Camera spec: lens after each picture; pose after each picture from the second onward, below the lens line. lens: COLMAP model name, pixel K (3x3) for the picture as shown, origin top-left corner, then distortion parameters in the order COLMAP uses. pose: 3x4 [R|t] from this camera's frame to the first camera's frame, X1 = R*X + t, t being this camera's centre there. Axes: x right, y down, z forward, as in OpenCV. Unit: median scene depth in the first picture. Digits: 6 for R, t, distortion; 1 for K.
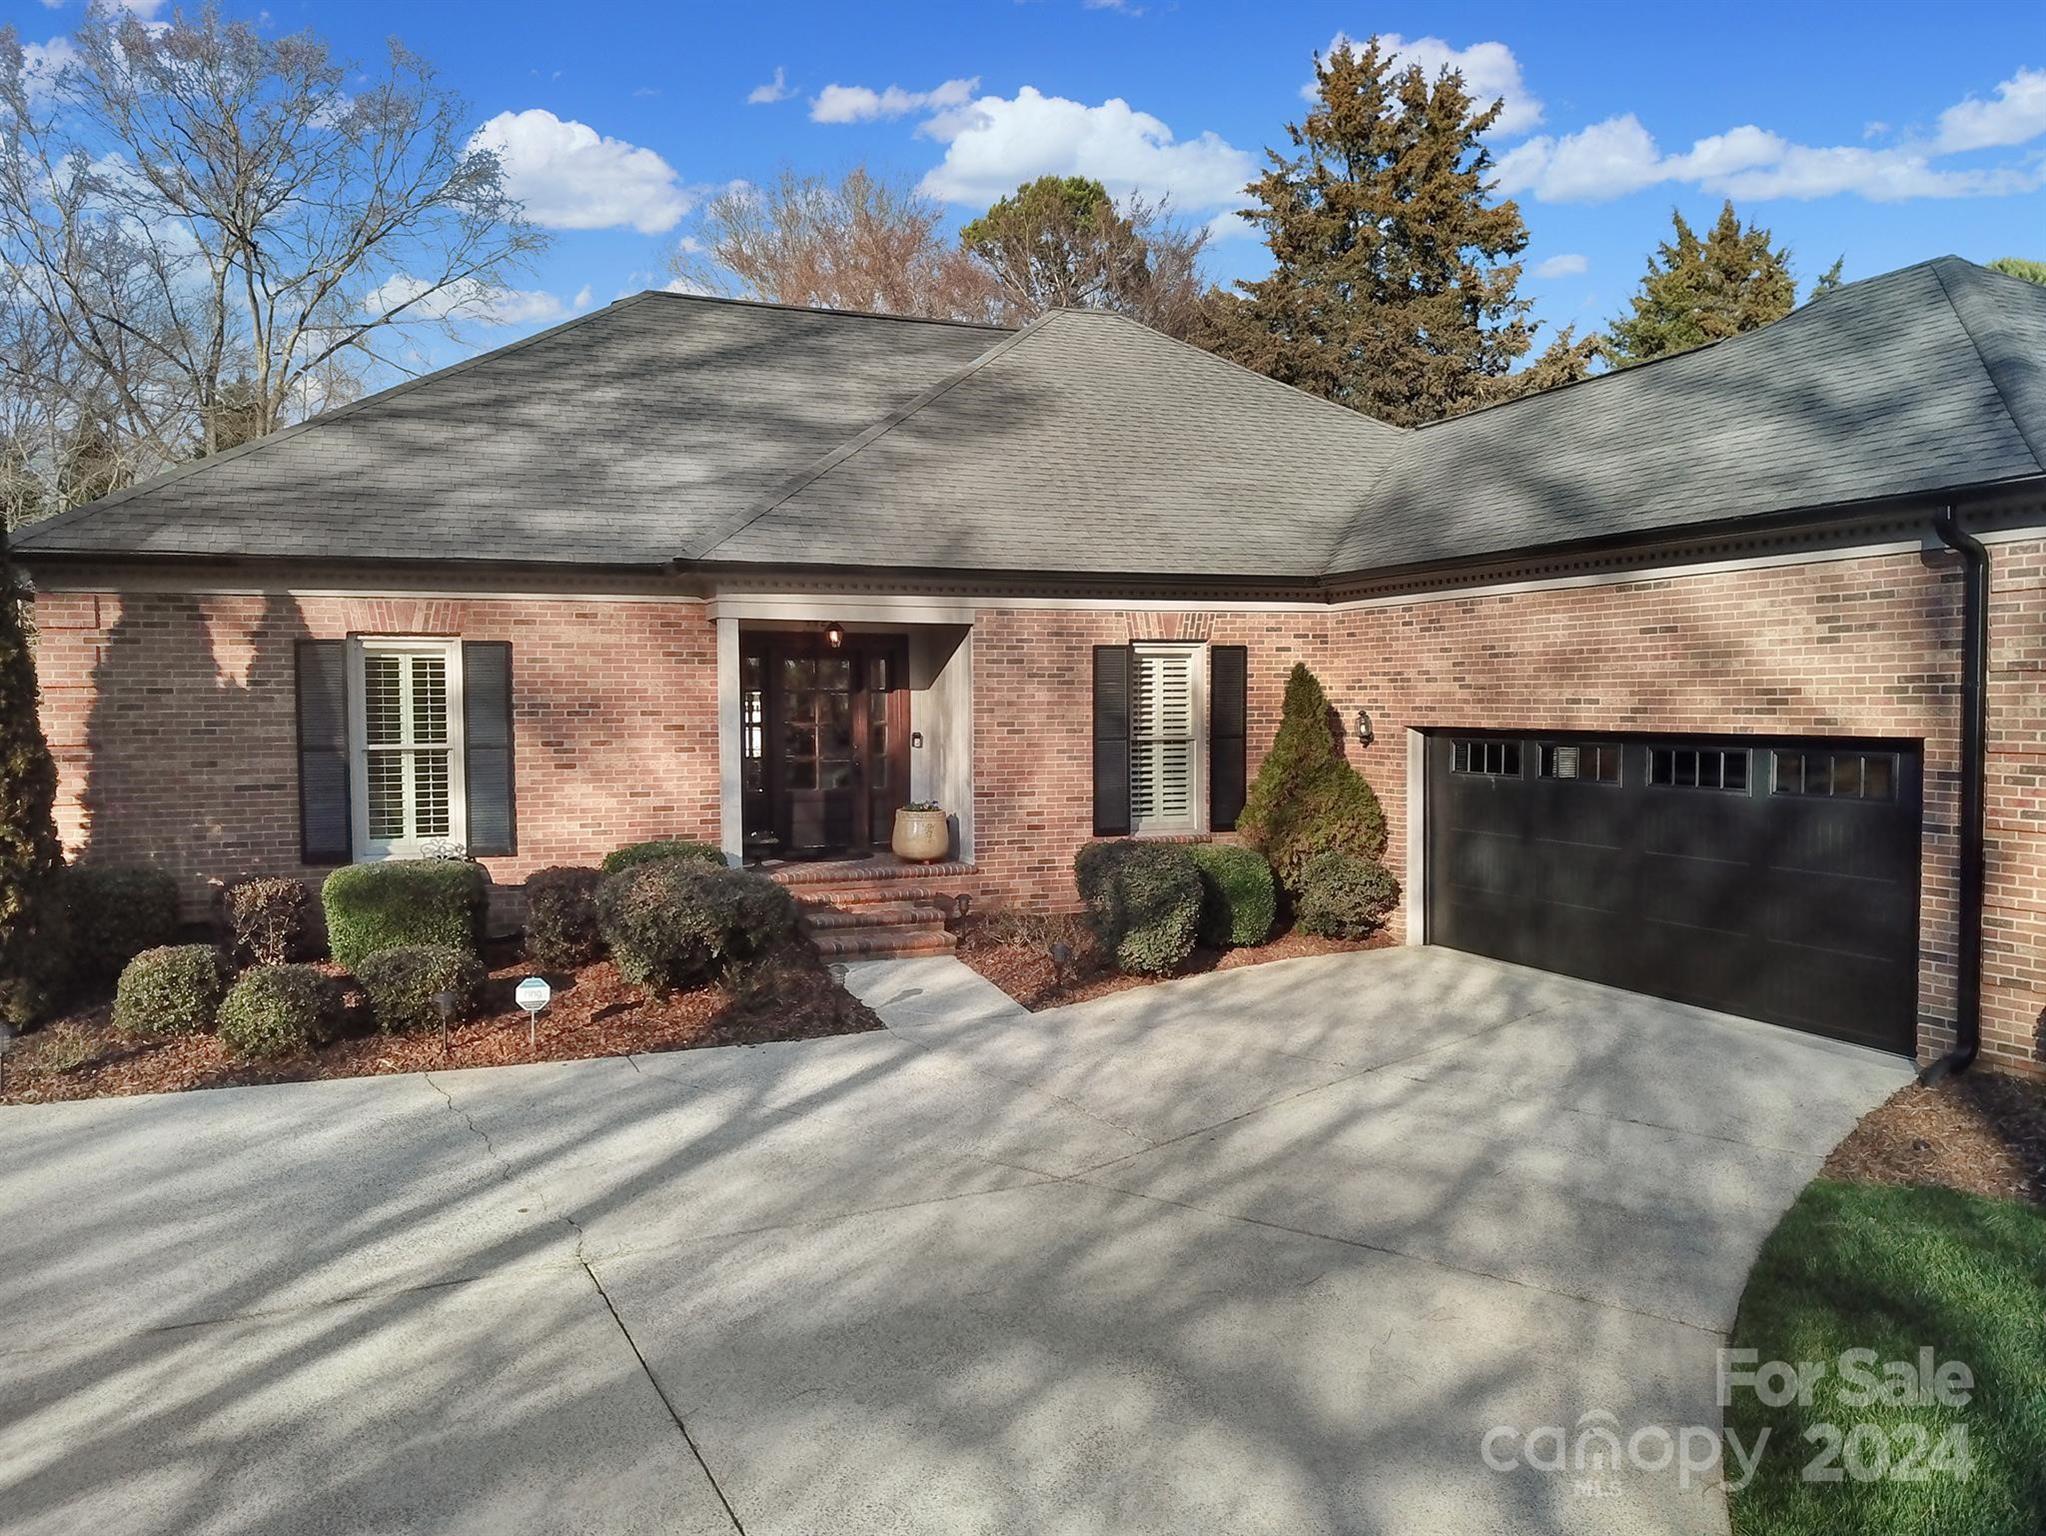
lens RADIAL K [[1590.5, 0, 1023.0], [0, 1590.5, 768.0], [0, 0, 1]] dist [0.000477, 0.004695]
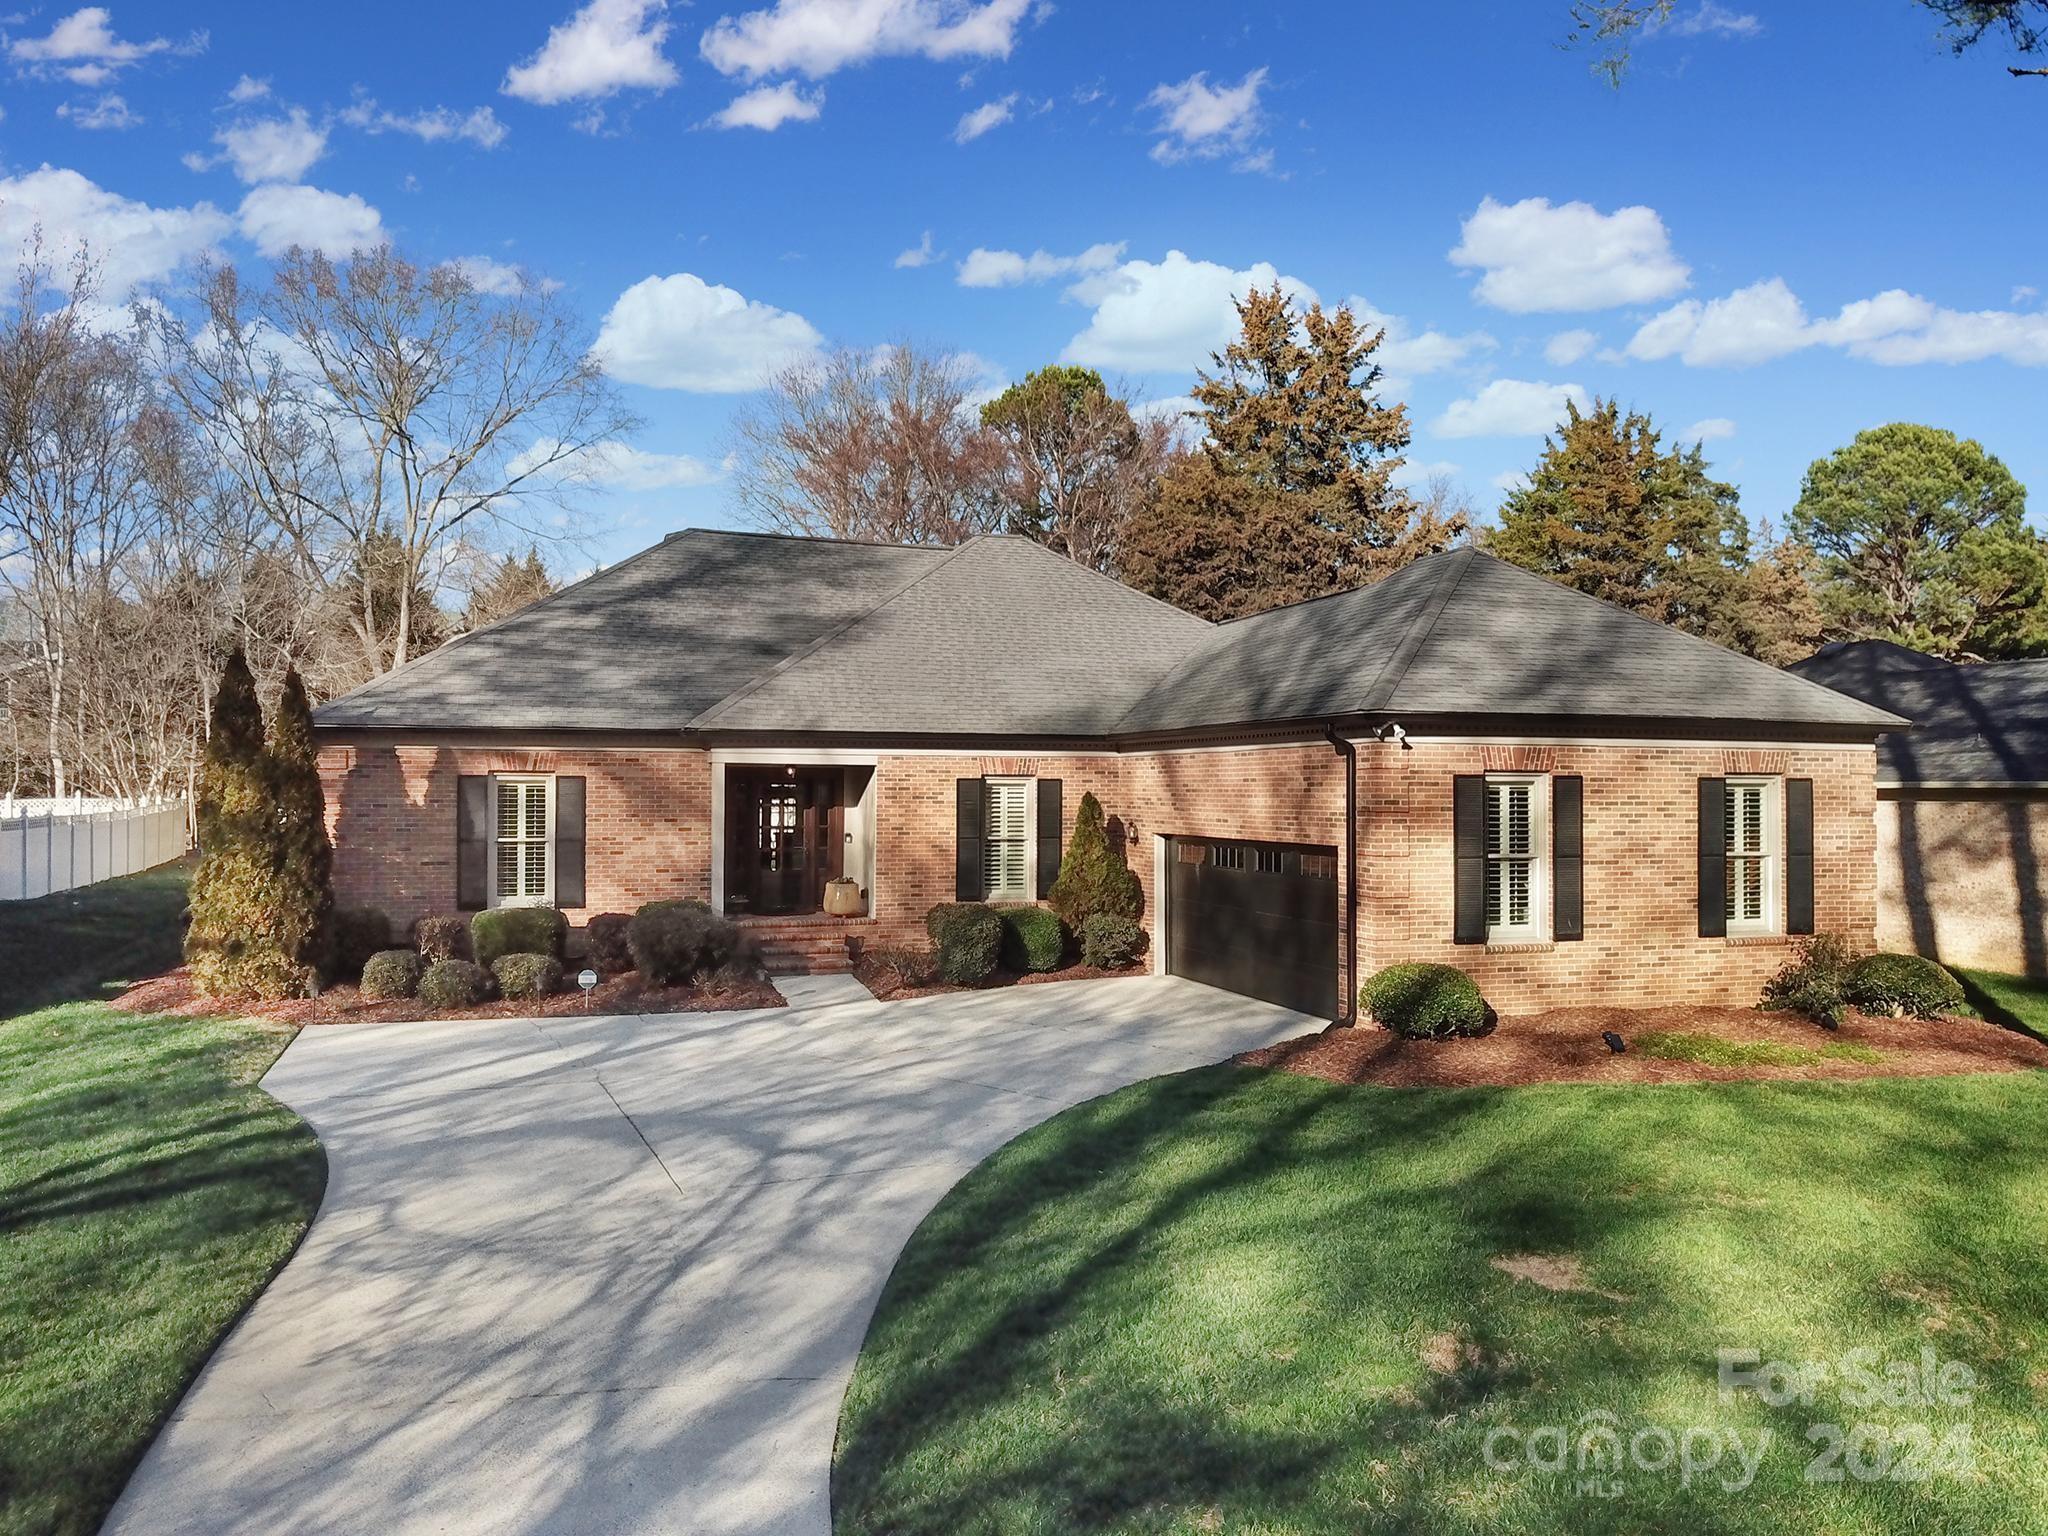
lens RADIAL K [[1628.8, 0, 1024.0], [0, 1628.8, 768.0], [0, 0, 1]] dist [0.010028, -0.004893]
pose [[0.997901, 0.008337, -0.064215, 0.213278], [-0.011965, 0.998341, -0.056325, 0.000972], [0.063639, 0.056975, 0.996345, -0.580175]]
